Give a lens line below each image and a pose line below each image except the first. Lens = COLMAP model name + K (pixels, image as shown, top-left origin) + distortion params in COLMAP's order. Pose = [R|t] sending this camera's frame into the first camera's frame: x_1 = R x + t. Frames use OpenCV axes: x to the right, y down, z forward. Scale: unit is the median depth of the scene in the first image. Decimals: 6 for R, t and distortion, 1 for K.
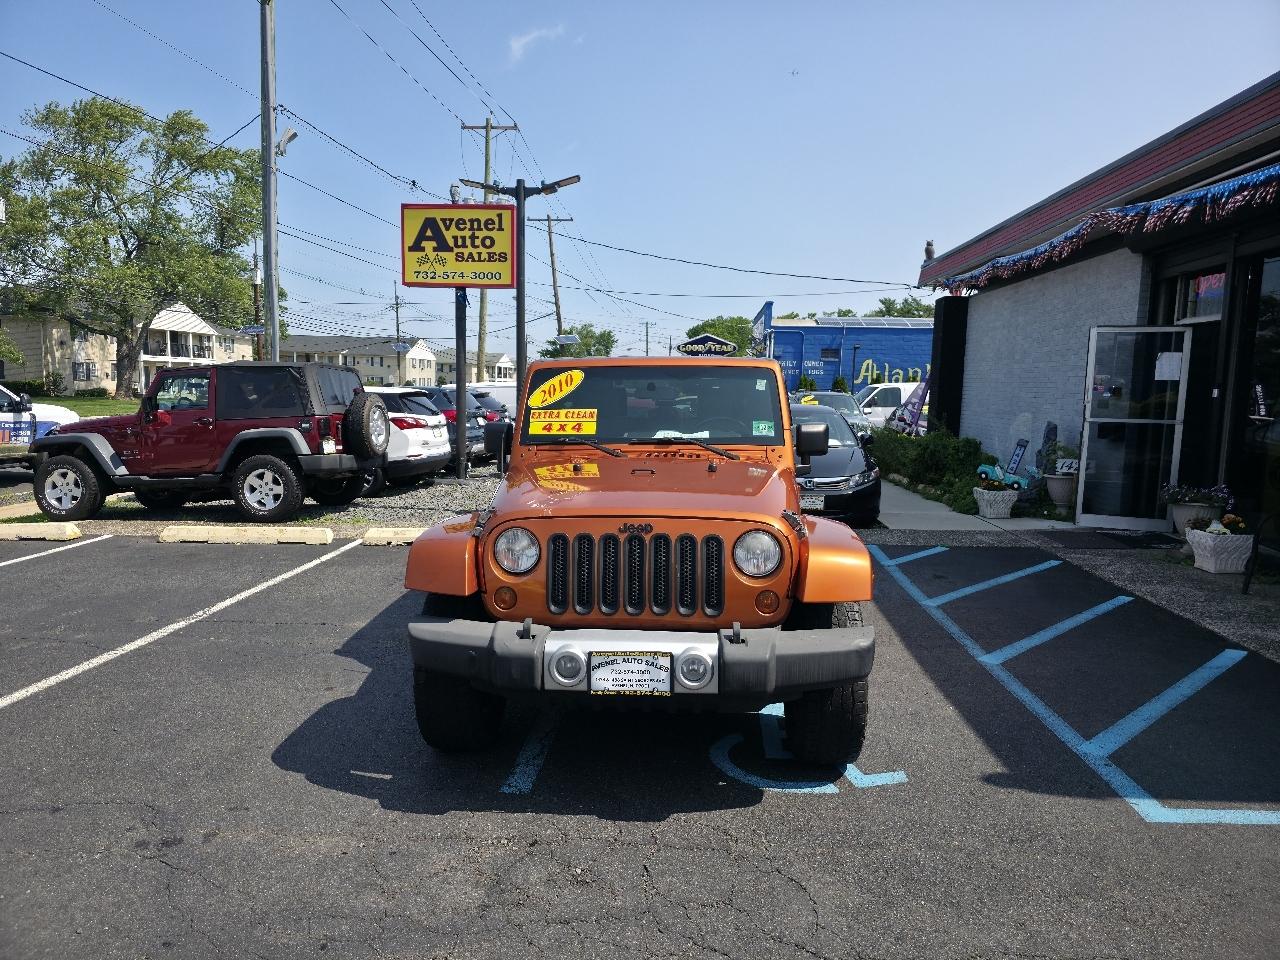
lens RADIAL K [[844.1, 0, 632.6], [0, 844.1, 479.9], [0, 0, 1]] dist [0.063814, -0.061767]
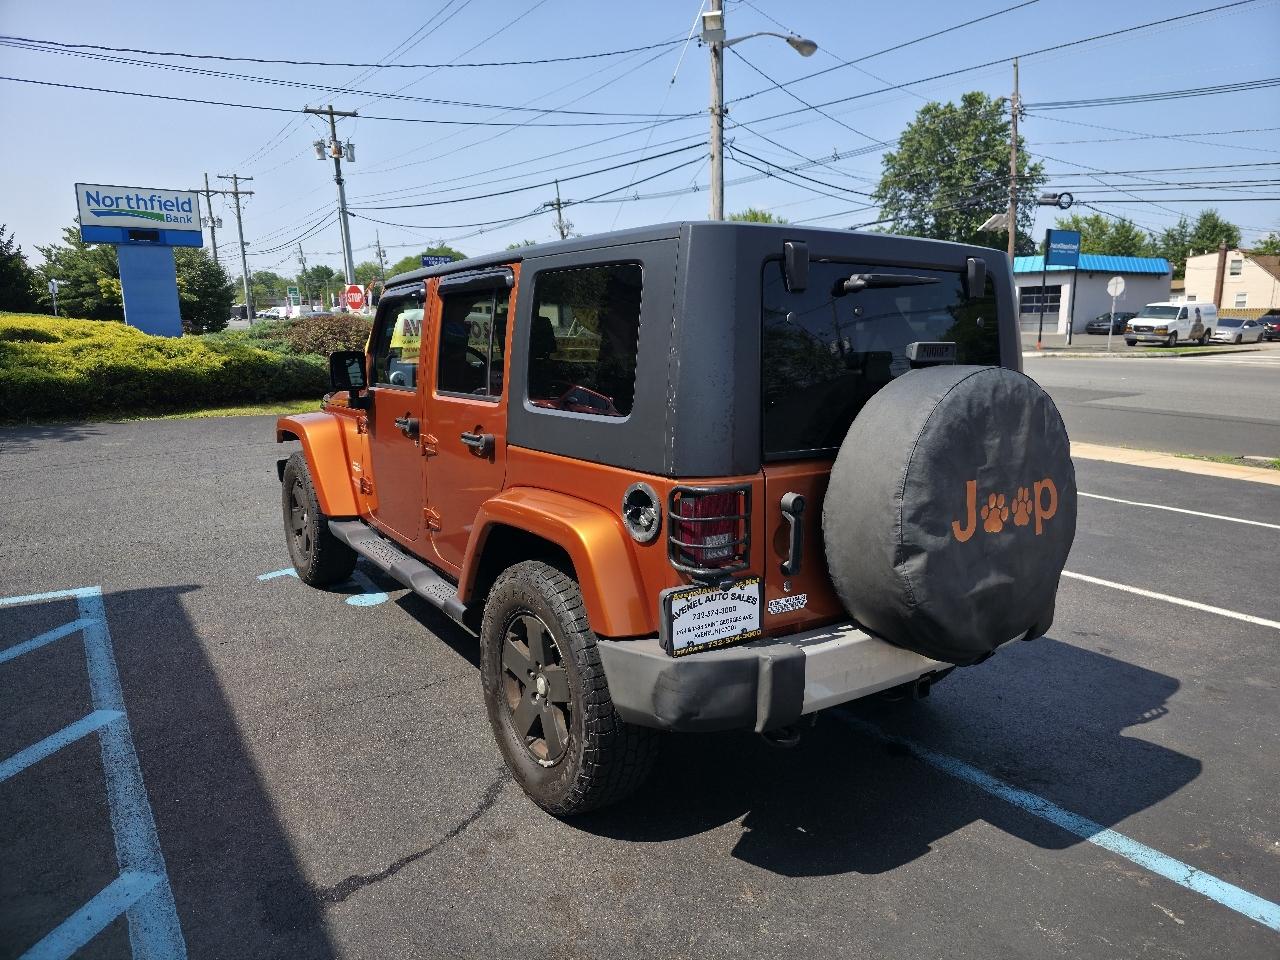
lens RADIAL K [[844.1, 0, 638.1], [0, 844.1, 480.3], [0, 0, 1]] dist [0.063814, -0.061767]
pose [[-0.778565, 0.100872, -0.619404, 0.263607], [-0.080978, 0.962599, 0.258547, -0.093708], [0.622317, 0.251454, -0.741278, 0.920011]]
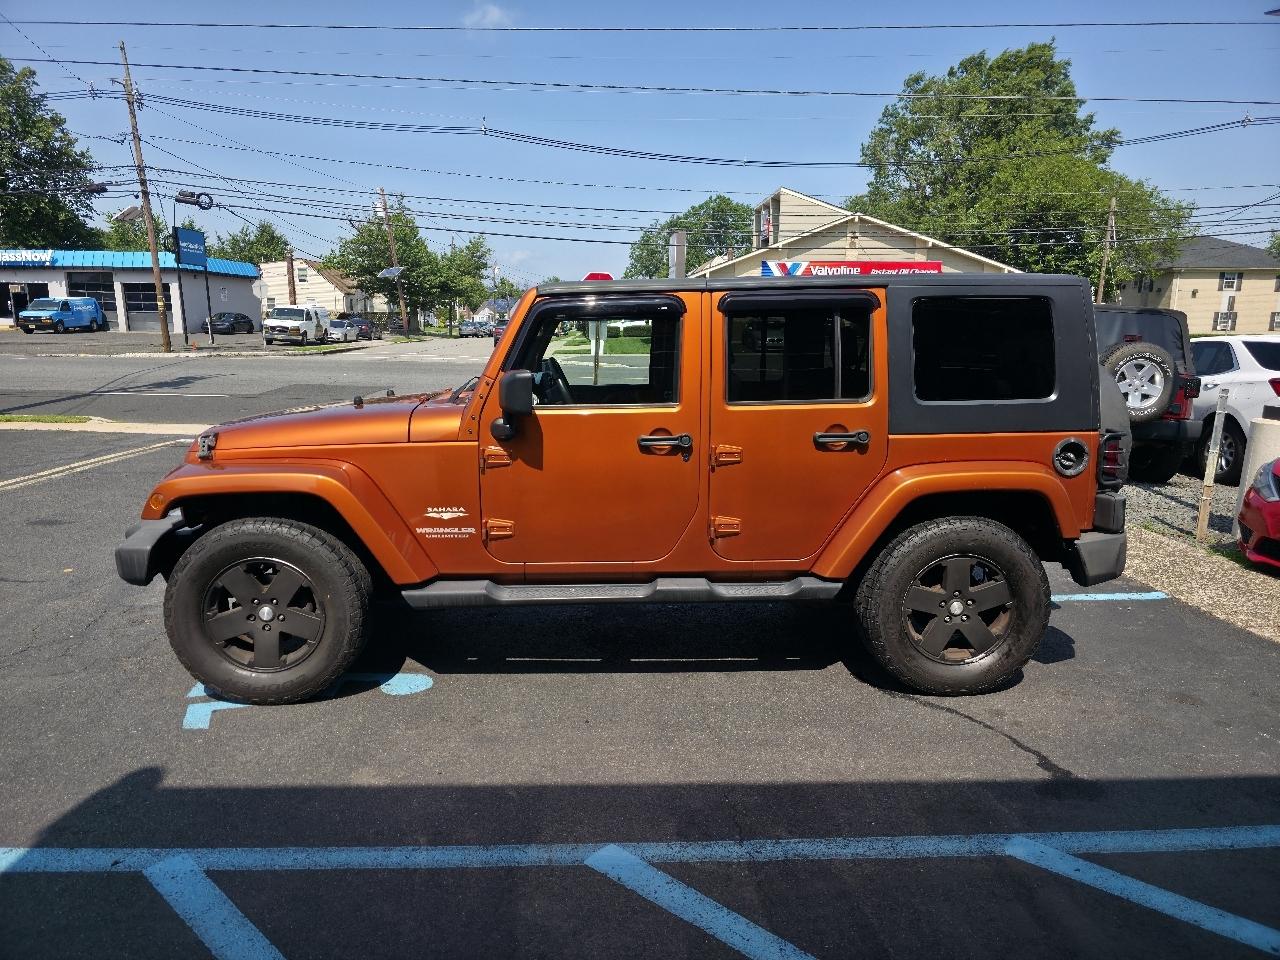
lens RADIAL K [[844.1, 0, 631.3], [0, 844.1, 481.6], [0, 0, 1]] dist [0.063814, -0.061767]
pose [[0.114363, 0.167693, -0.979183, 0.472882], [-0.117169, 0.981048, 0.154328, -0.047658], [0.986505, 0.097081, 0.131845, 0.496590]]
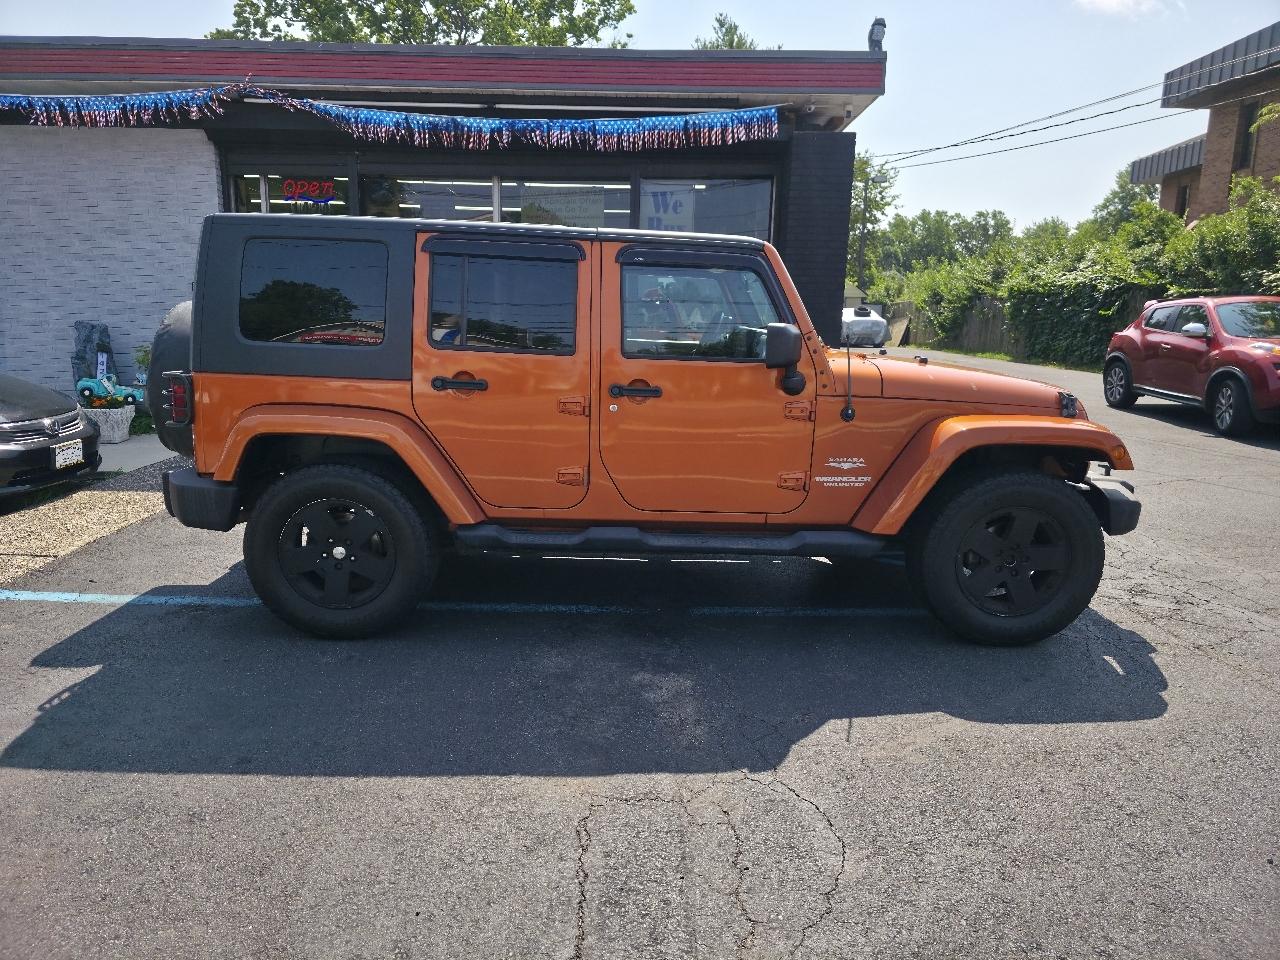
lens RADIAL K [[844.1, 0, 634.6], [0, 844.1, 485.1], [0, 0, 1]] dist [0.063814, -0.061767]
pose [[-0.086362, -0.210061, 0.973867, -0.450914], [0.090556, 0.971817, 0.217649, -0.052153], [-0.992140, 0.106986, -0.064906, 0.601864]]
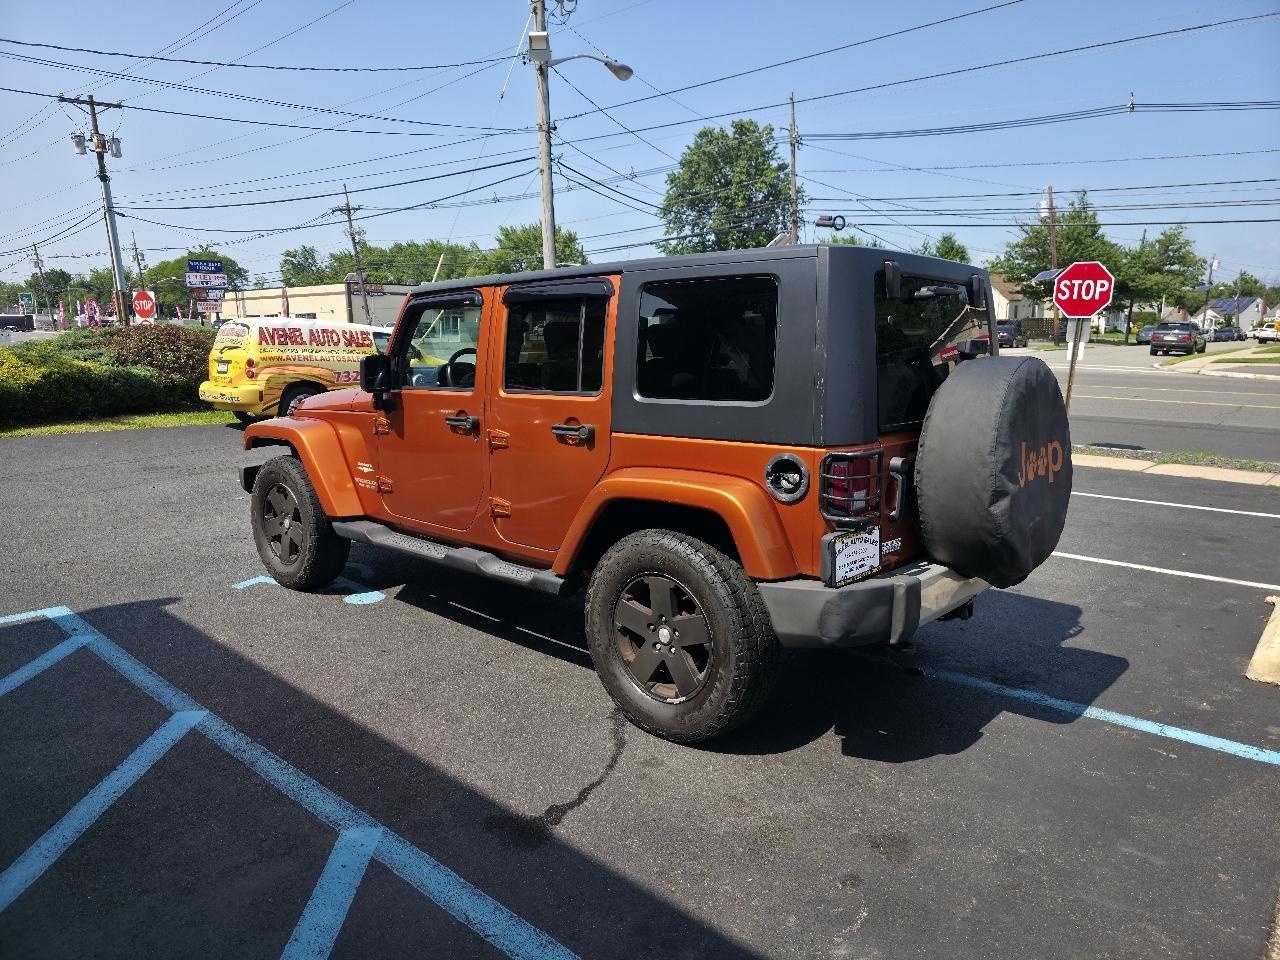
lens RADIAL K [[844.1, 0, 625.8], [0, 844.1, 475.2], [0, 0, 1]] dist [0.063814, -0.061767]
pose [[-0.614560, 0.118598, -0.779904, 0.382722], [-0.094214, 0.970524, 0.221826, -0.084201], [0.783224, 0.209803, -0.585272, 0.874095]]
